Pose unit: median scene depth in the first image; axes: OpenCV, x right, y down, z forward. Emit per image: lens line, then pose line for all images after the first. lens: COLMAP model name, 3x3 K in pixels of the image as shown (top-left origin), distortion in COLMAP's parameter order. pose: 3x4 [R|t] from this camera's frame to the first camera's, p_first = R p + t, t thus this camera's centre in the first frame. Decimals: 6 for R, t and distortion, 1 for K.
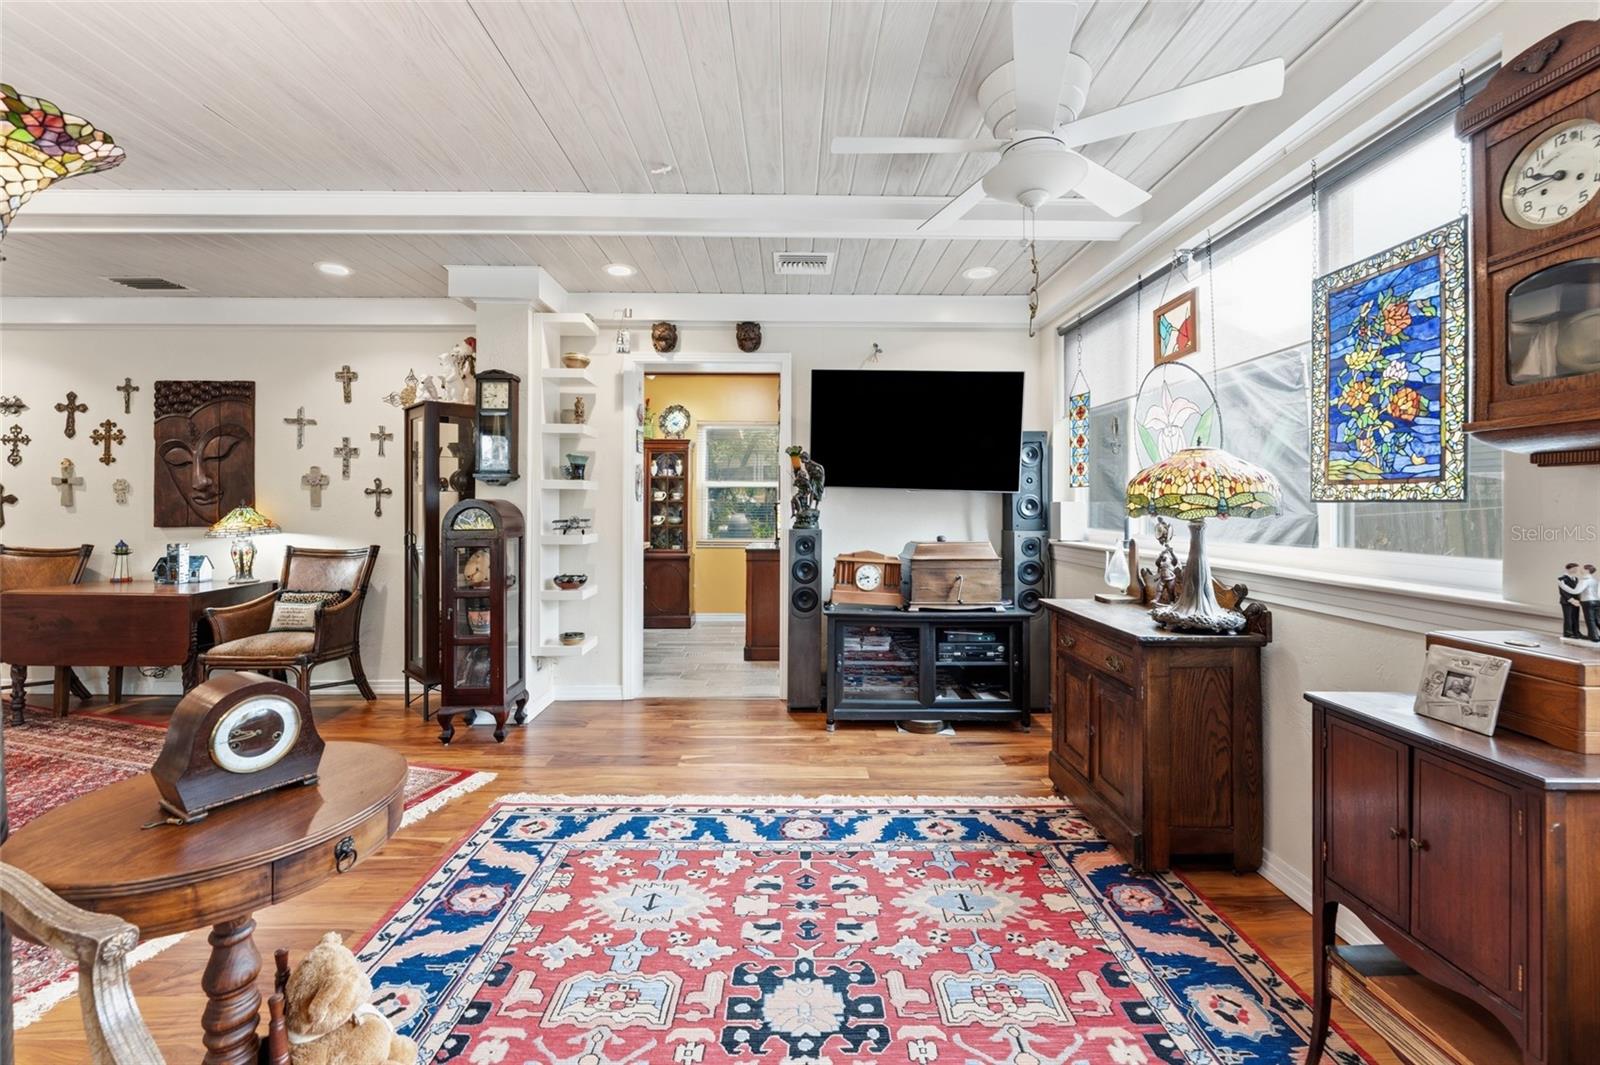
lens RADIAL K [[665.4, 0, 803.5], [0, 665.4, 506.5], [0, 0, 1]] dist [-0.000292, -0.000226]
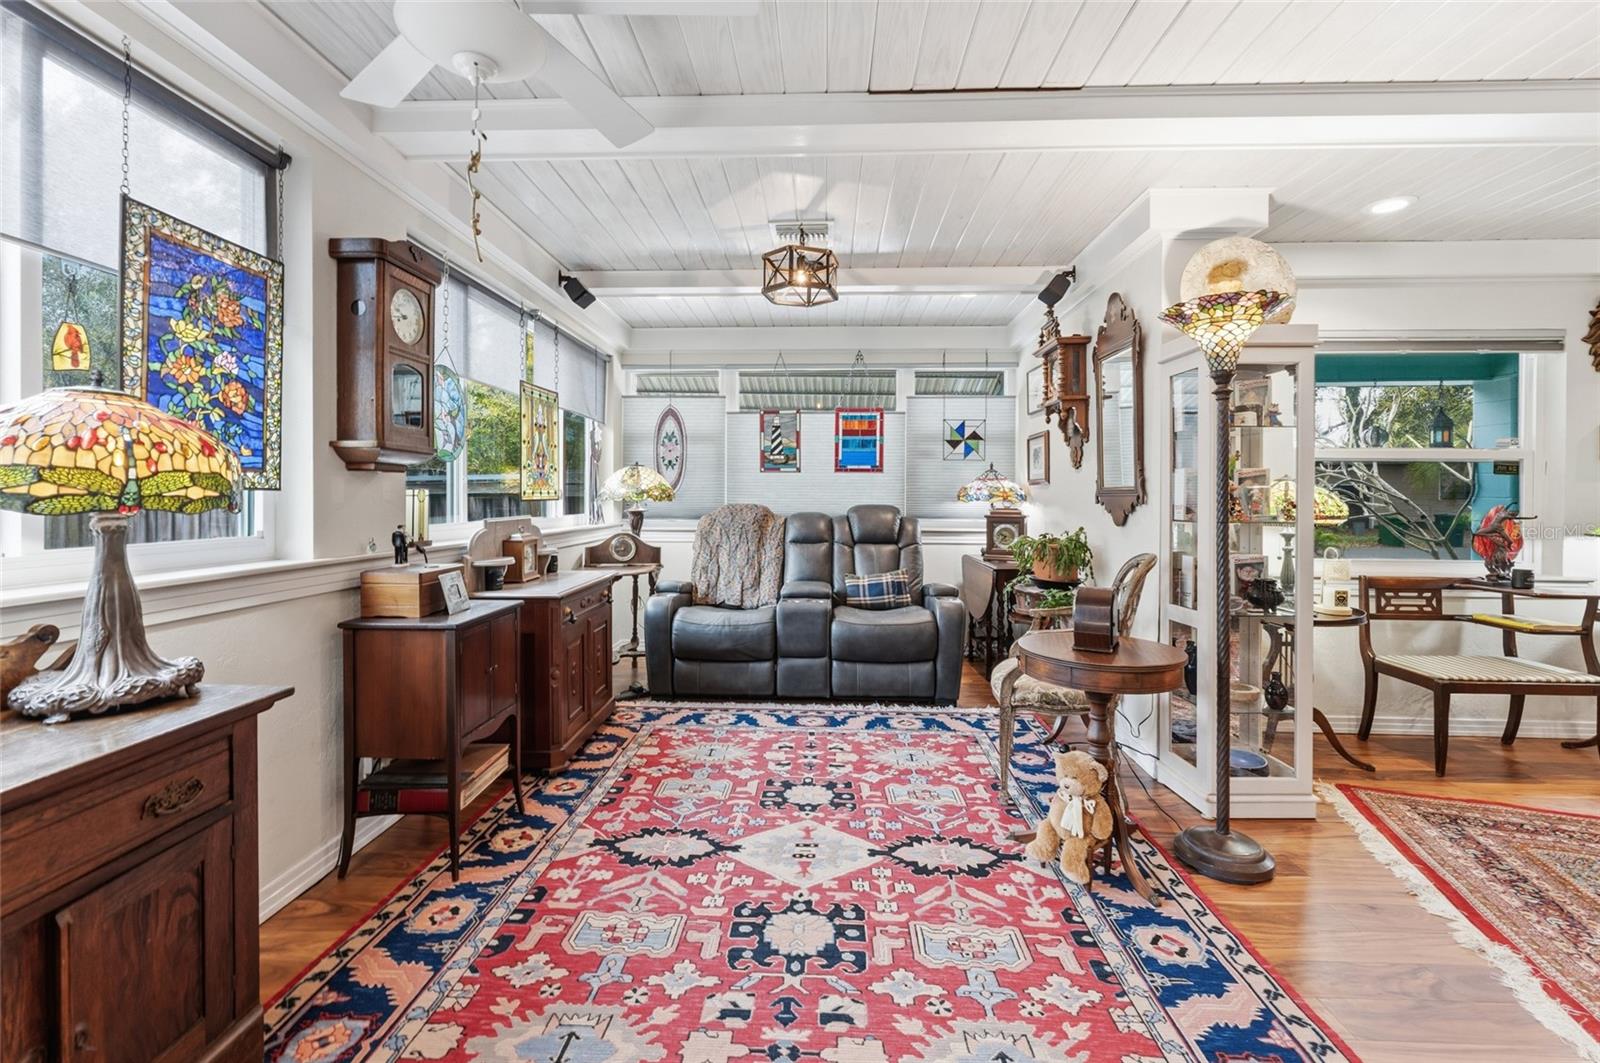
lens RADIAL K [[672.4, 0, 805.2], [0, 672.4, 497.5], [0, 0, 1]] dist [-0.000863, -0.000273]
pose [[-0.998782, -0.006888, 0.048859, -0.058020], [-0.006832, 0.999976, 0.001315, -0.001235], [-0.048867, 0.000980, -0.998805, 2.025292]]
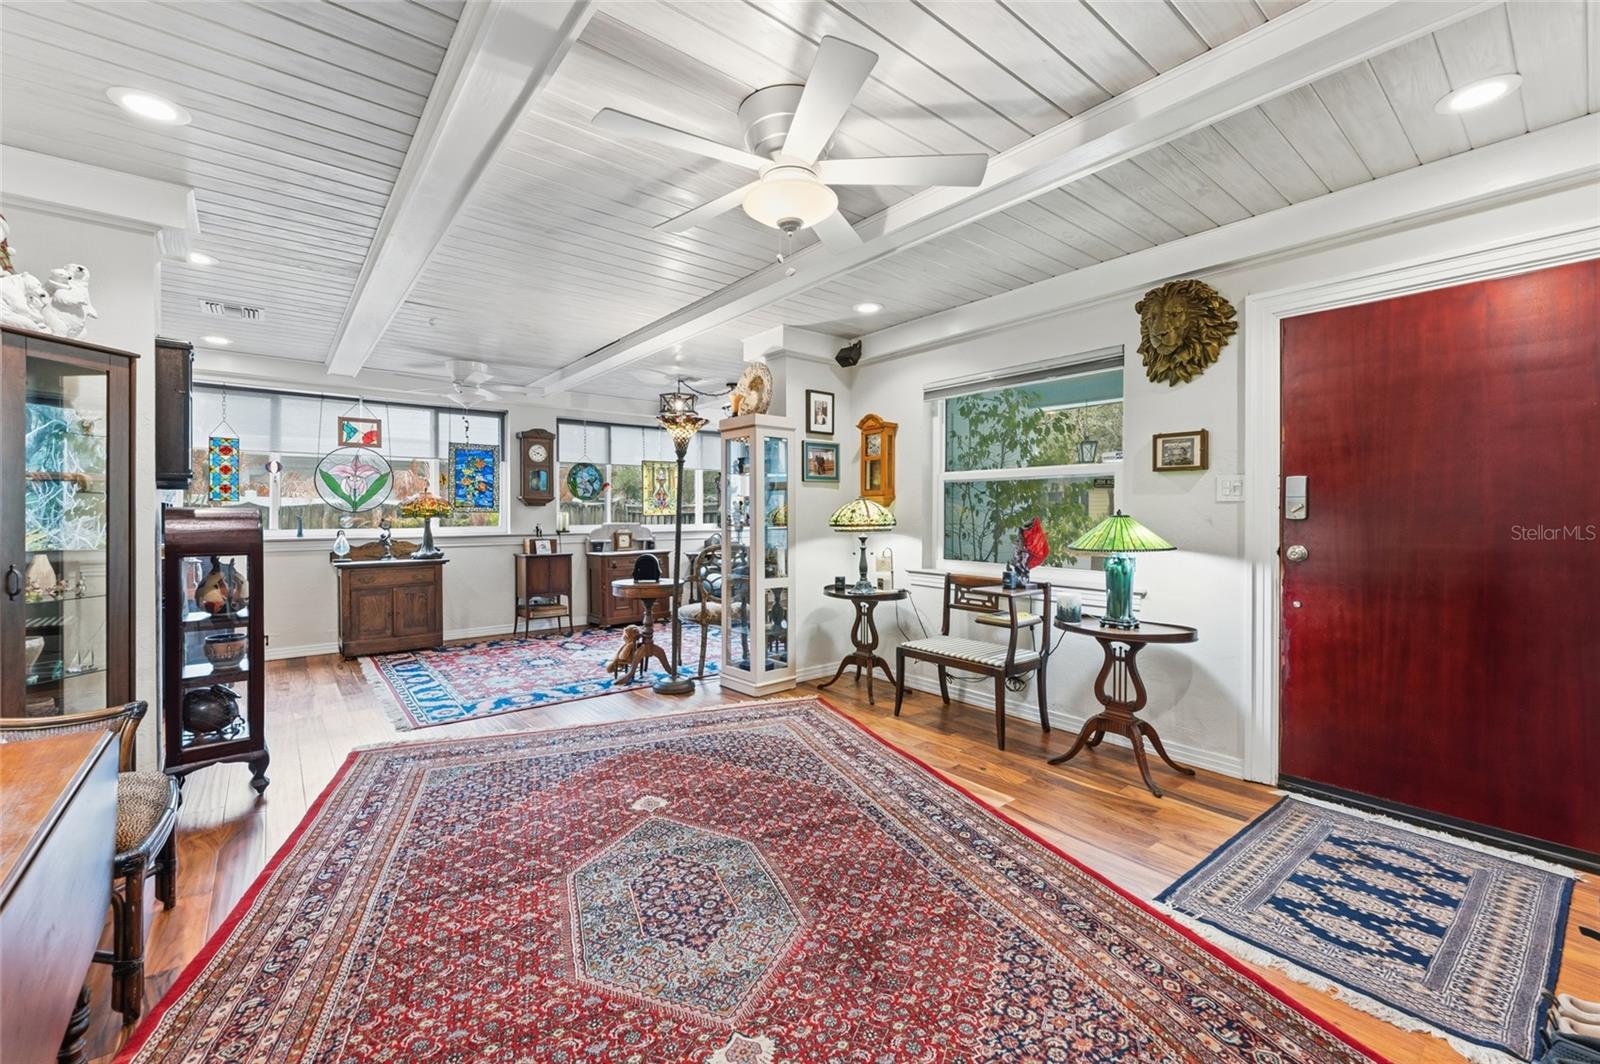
lens RADIAL K [[641.8, 0, 794.5], [0, 641.8, 516.5], [0, 0, 1]] dist [0.000800, 0.000028]
pose [[-0.625852, -0.004375, 0.779930, -3.105724], [0.000354, 0.999983, 0.005893, -0.005579], [-0.779942, 0.003965, -0.625839, 1.912183]]
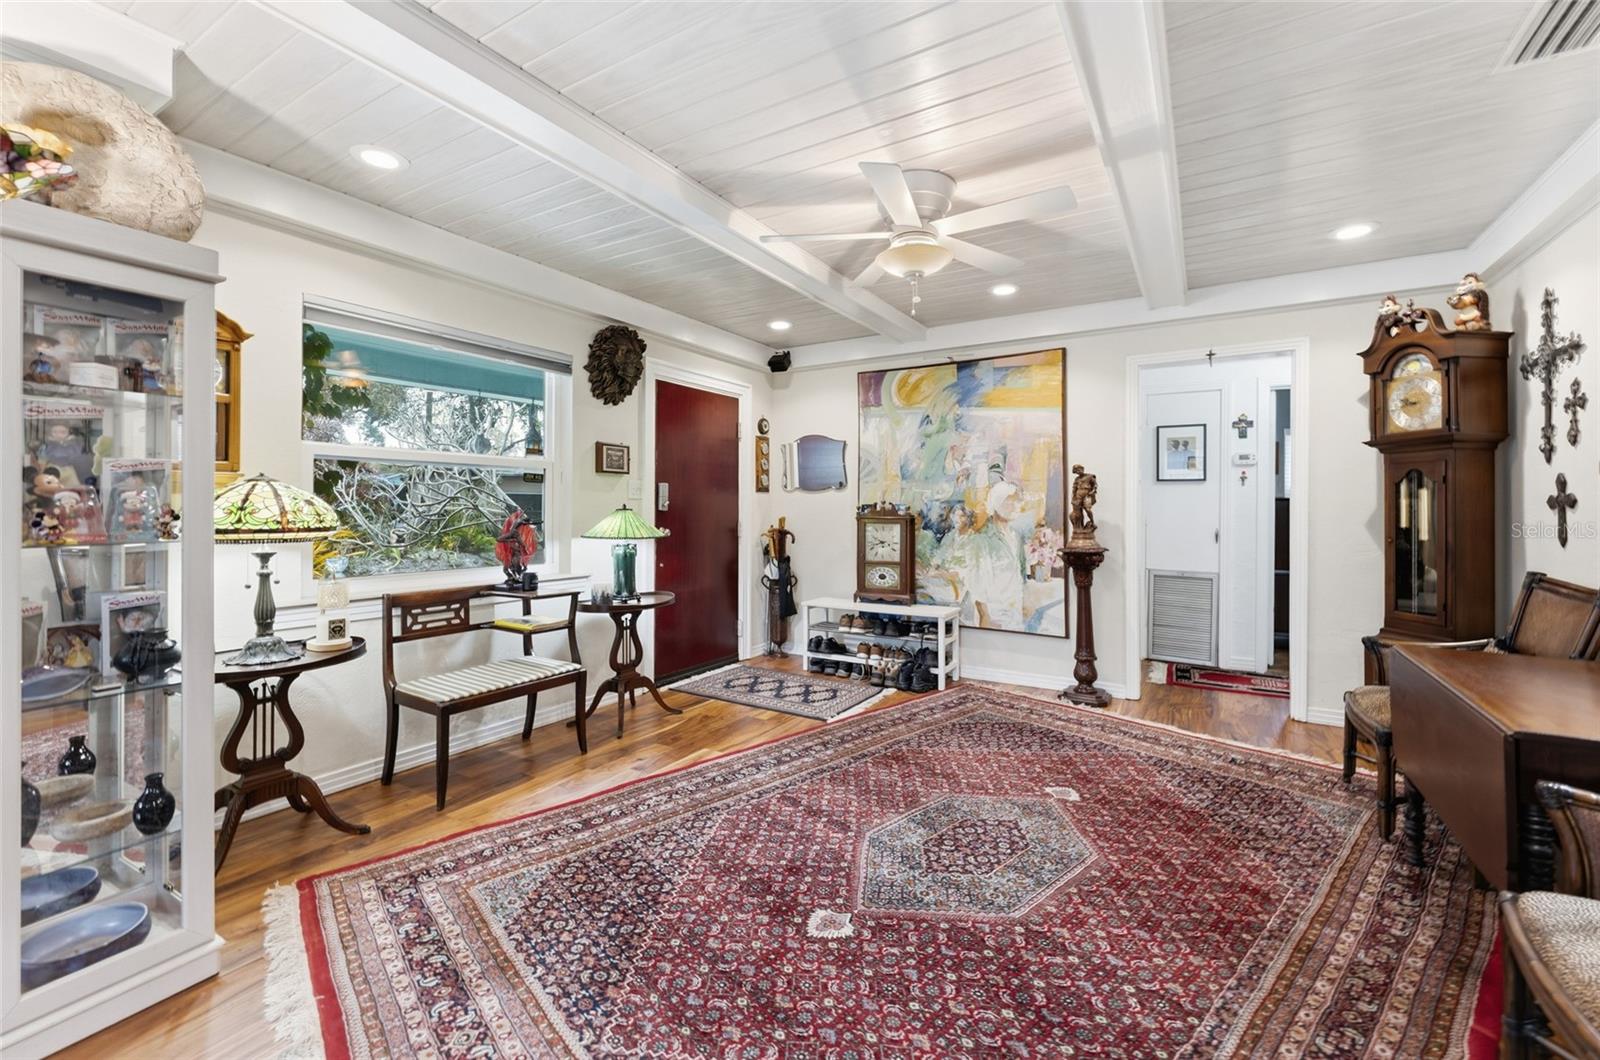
lens RADIAL K [[665.4, 0, 803.5], [0, 665.4, 504.0], [0, 0, 1]] dist [-0.000292, -0.000226]
pose [[-0.531332, -0.005237, -0.847148, -0.726920], [-0.001351, 0.999985, -0.005334, -0.002657], [0.847163, -0.001690, -0.531331, 1.776249]]
